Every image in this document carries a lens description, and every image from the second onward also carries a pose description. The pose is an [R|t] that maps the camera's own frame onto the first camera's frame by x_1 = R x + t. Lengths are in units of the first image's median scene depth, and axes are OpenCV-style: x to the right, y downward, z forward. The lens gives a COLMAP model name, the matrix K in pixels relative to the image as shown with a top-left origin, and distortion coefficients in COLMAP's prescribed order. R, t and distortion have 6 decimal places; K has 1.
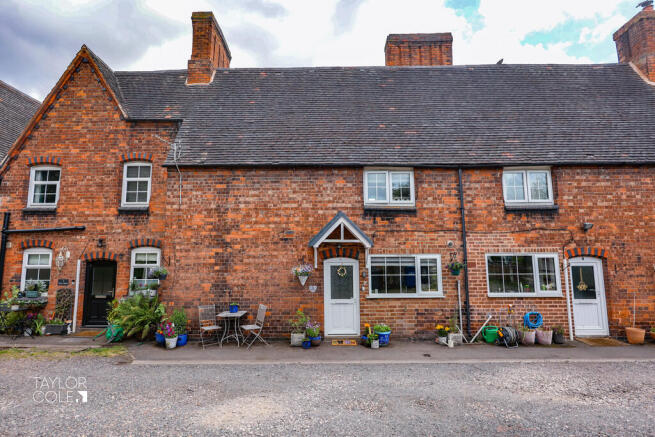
lens RADIAL K [[353.3, 0, 326.7], [0, 353.3, 217.8], [0, 0, 1]] dist [-0.000321, -0.000037]
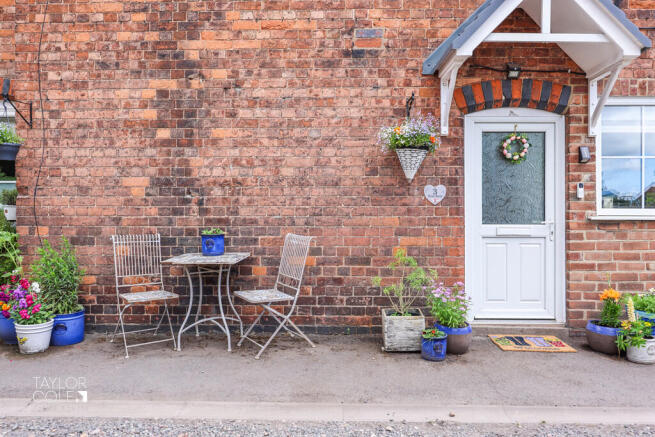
lens RADIAL K [[494.0, 0, 327.9], [0, 494.0, 219.3], [0, 0, 1]] dist [-0.005603, -0.000871]
pose [[0.999849, 0.009807, -0.014330, -0.138518], [-0.008032, 0.992856, 0.119049, 0.167776], [0.015395, -0.118916, 0.992785, 0.503118]]
